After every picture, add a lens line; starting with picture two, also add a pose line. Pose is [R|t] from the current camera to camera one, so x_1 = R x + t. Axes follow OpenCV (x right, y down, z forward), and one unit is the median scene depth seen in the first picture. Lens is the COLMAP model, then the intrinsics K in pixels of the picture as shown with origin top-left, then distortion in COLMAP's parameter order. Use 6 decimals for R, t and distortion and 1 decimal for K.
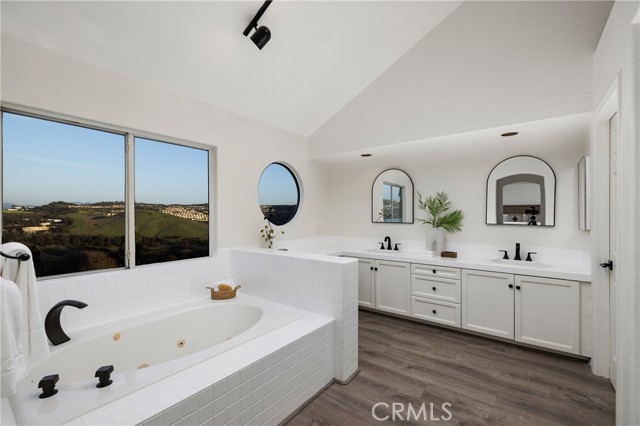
lens RADIAL K [[273.4, 0, 320.0], [0, 273.4, 213.0], [0, 0, 1]] dist [-0.000687, -0.000074]
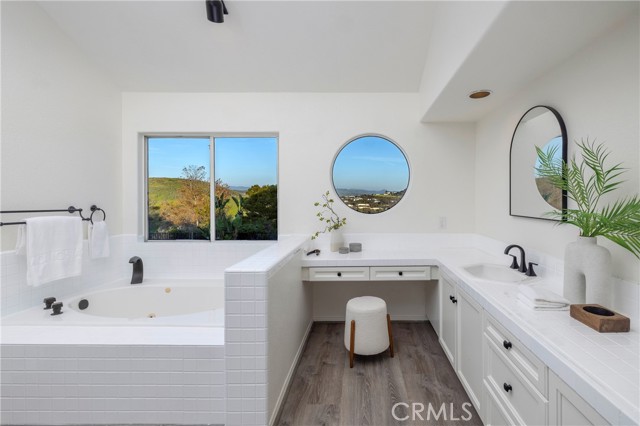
lens RADIAL K [[281.9, 0, 319.7], [0, 281.9, 198.5], [0, 0, 1]] dist [-0.000462, -0.000113]
pose [[0.595349, 0.001176, -0.803467, 0.537946], [0.003527, 0.999985, 0.004076, -0.003140], [0.803460, -0.005260, 0.595336, 0.504156]]
